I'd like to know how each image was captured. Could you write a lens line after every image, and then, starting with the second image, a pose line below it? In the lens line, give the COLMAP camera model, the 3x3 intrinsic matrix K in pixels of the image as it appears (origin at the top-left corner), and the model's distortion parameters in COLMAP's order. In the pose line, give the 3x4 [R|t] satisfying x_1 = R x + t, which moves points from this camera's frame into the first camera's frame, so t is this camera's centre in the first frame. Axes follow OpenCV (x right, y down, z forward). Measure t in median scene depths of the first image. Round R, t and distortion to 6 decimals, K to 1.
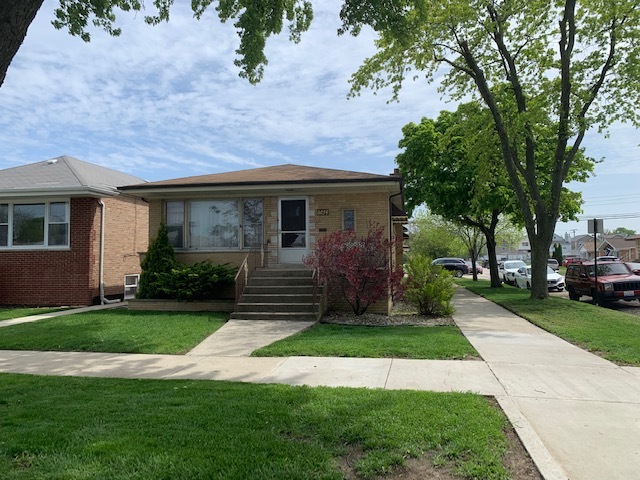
lens RADIAL K [[488.9, 0, 322.5], [0, 488.9, 242.0], [0, 0, 1]] dist [0.044720, -0.038421]
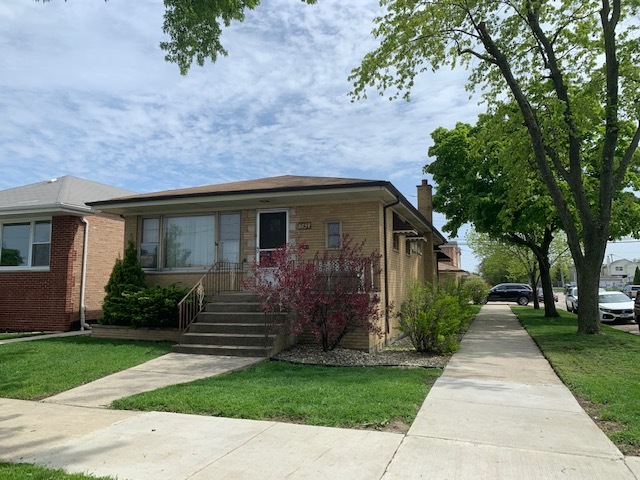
lens RADIAL K [[488.9, 0, 322.5], [0, 488.9, 242.0], [0, 0, 1]] dist [0.044720, -0.038421]
pose [[0.987671, -0.008976, -0.156288, 0.147906], [0.001010, 0.998699, -0.050974, 0.009046], [0.156543, 0.050187, 0.986395, 0.146705]]
